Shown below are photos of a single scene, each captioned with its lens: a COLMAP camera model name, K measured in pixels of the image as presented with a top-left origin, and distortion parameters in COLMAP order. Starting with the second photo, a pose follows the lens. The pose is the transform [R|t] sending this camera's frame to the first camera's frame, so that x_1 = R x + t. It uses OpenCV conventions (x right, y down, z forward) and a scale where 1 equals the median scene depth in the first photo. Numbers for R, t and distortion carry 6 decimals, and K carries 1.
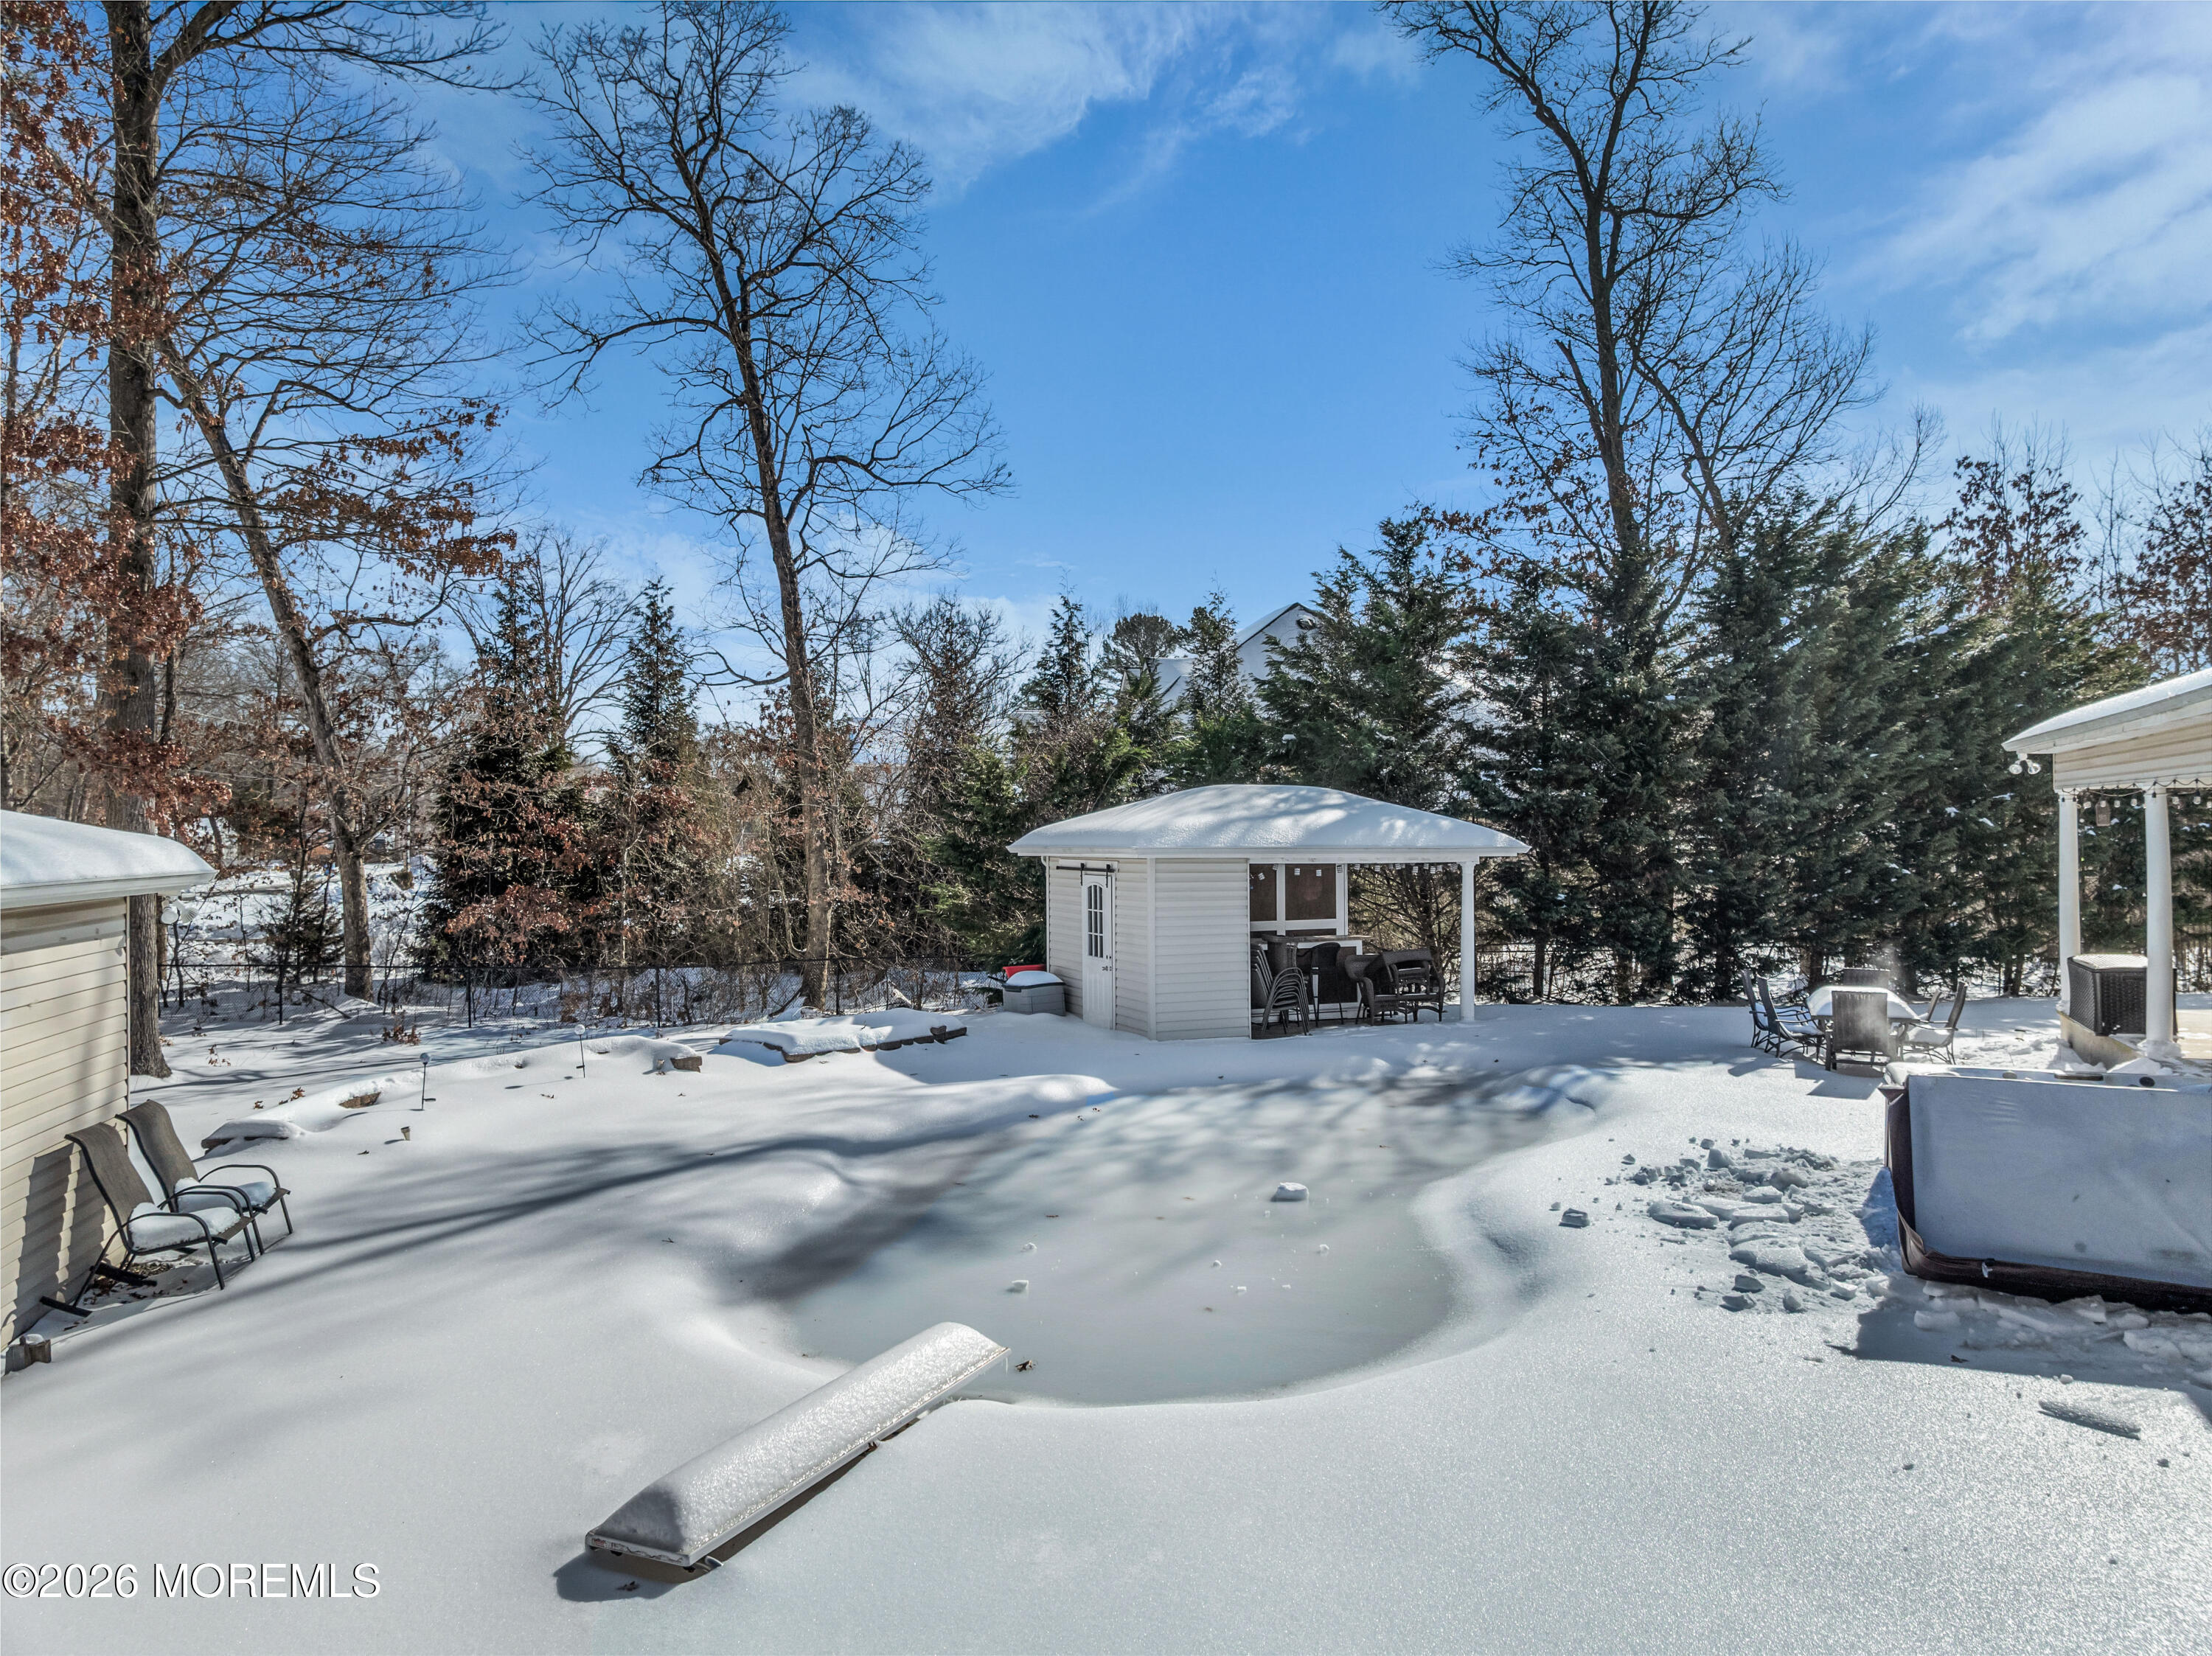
lens RADIAL K [[1557.5, 0, 1106.0], [0, 1557.5, 828.0], [0, 0, 1]] dist [-0.016640, -0.000174]
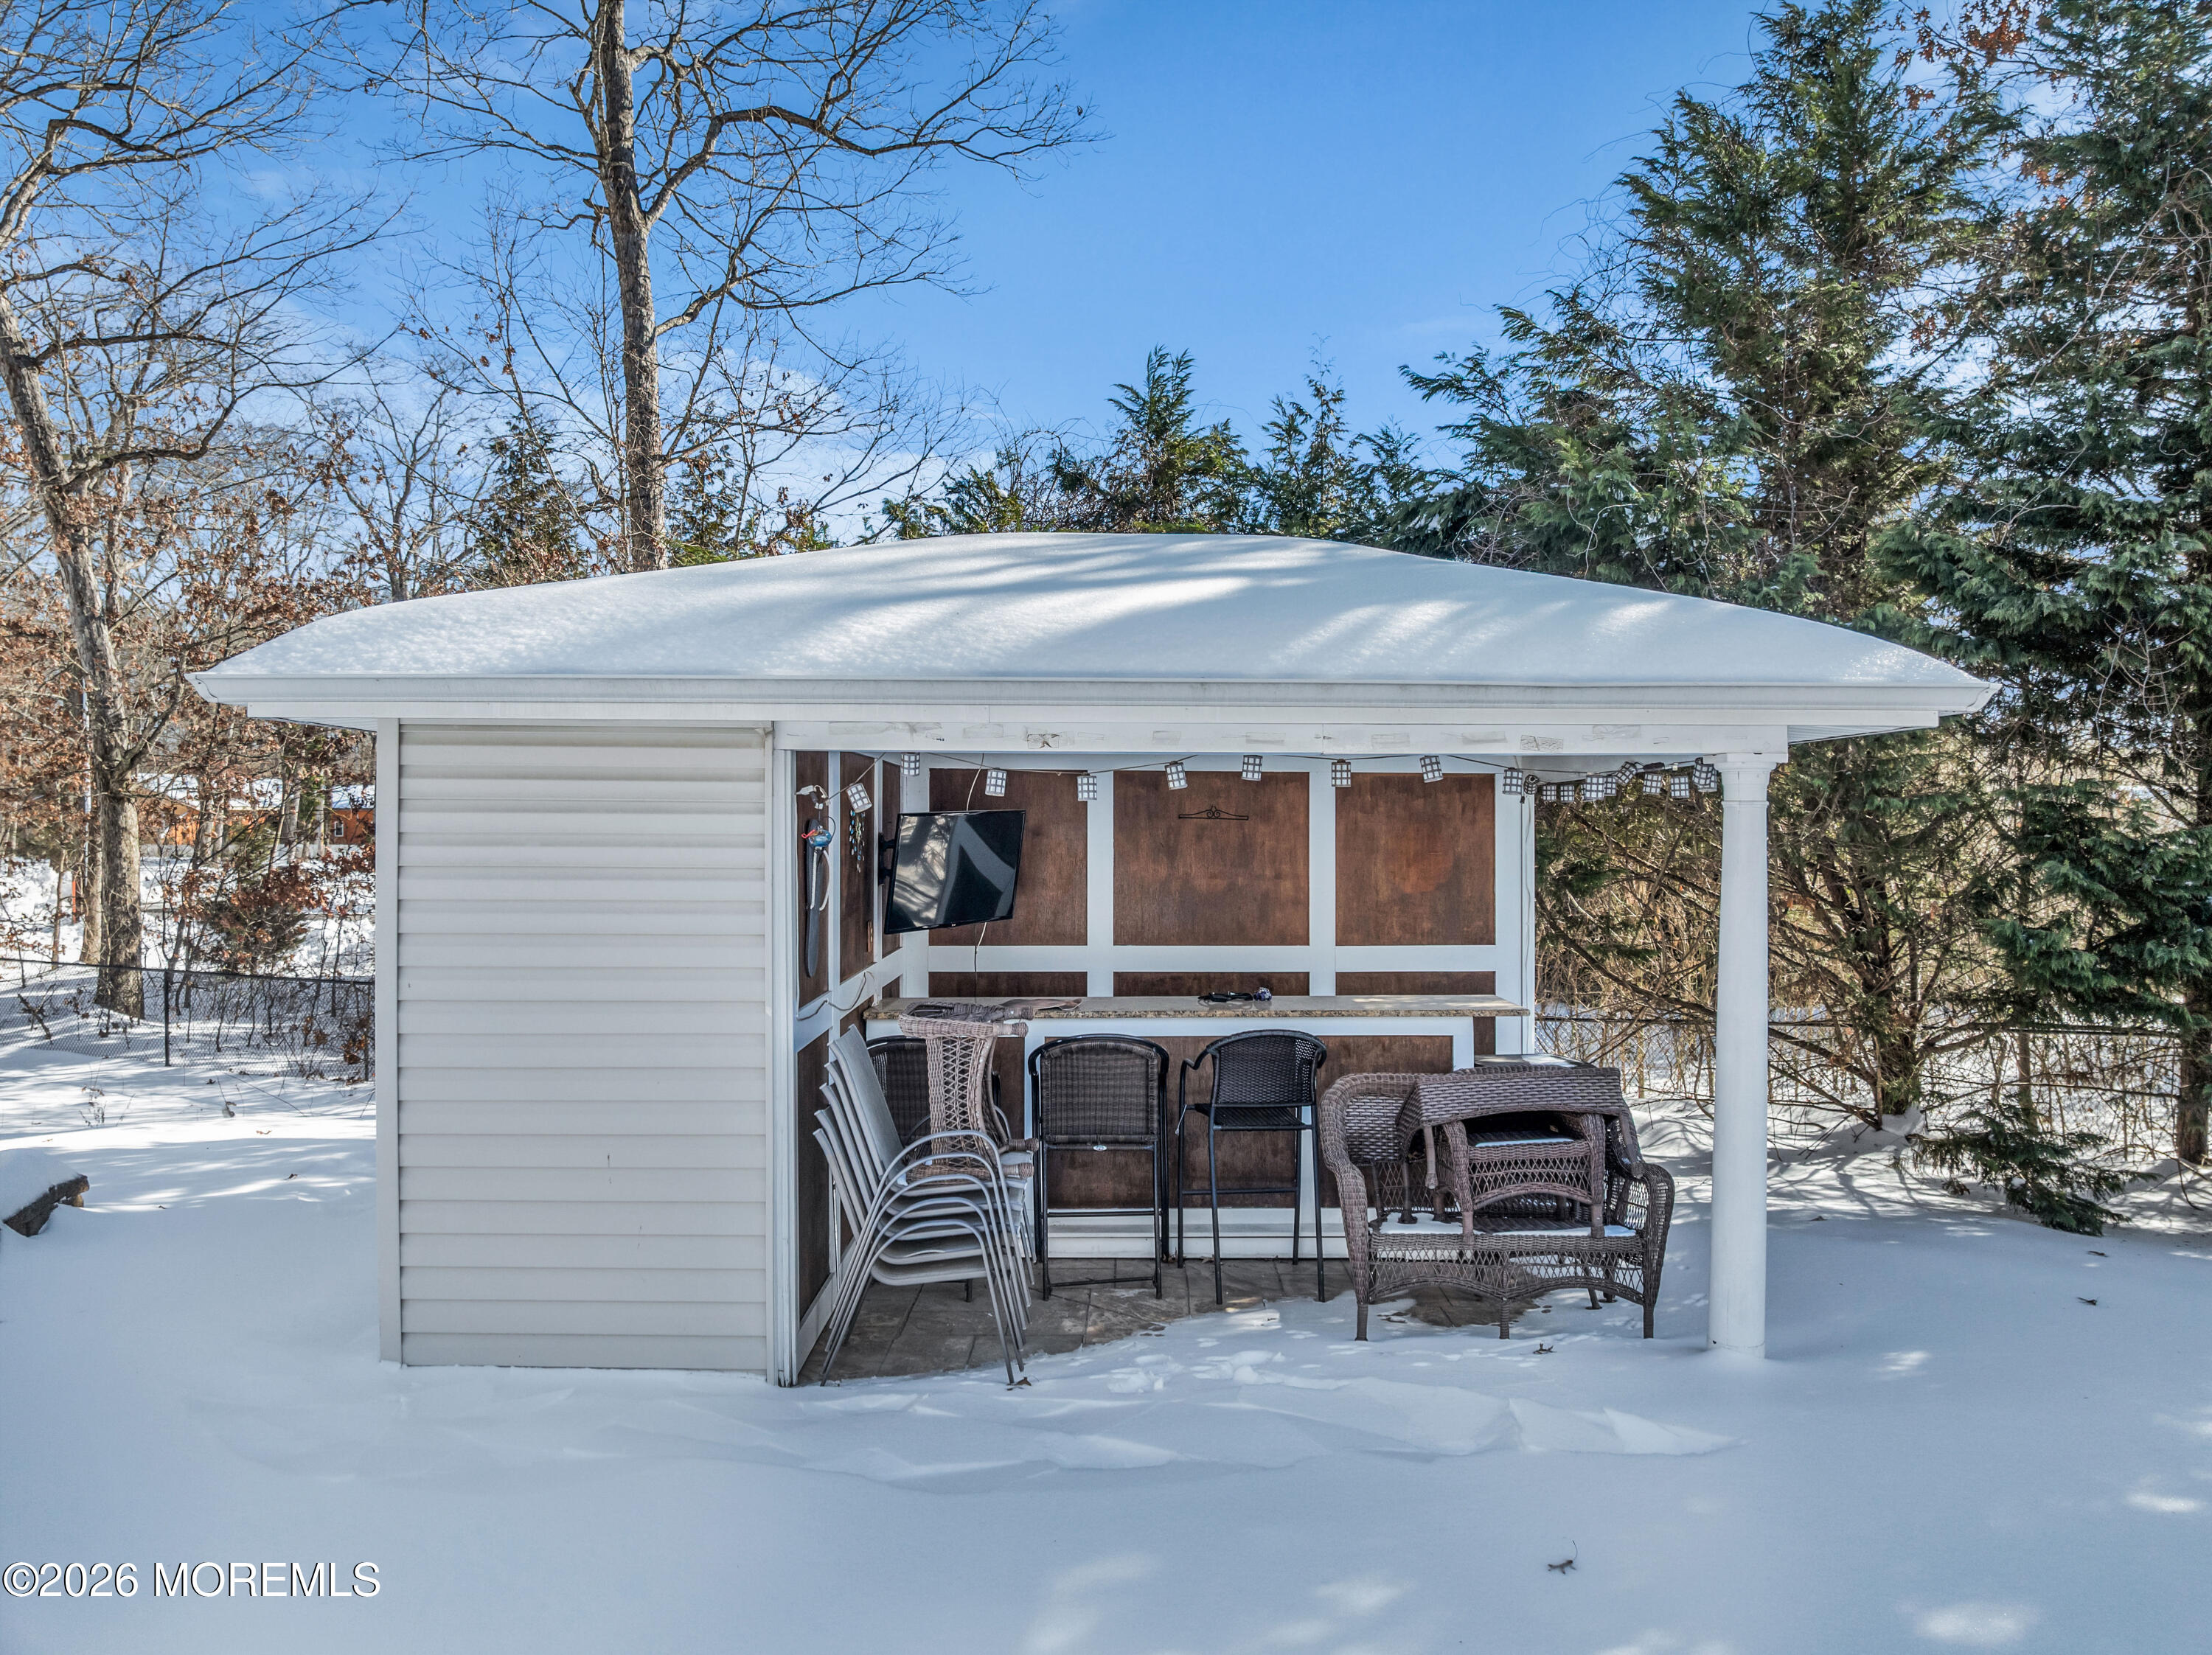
lens RADIAL K [[1557.4, 0, 1106.0], [0, 1557.4, 827.5], [0, 0, 1]] dist [-0.016640, -0.000174]
pose [[0.913832, 0.004250, -0.406071, 0.212154], [-0.001745, 0.999977, 0.006540, 0.027908], [0.406089, -0.005268, 0.913818, 0.629486]]
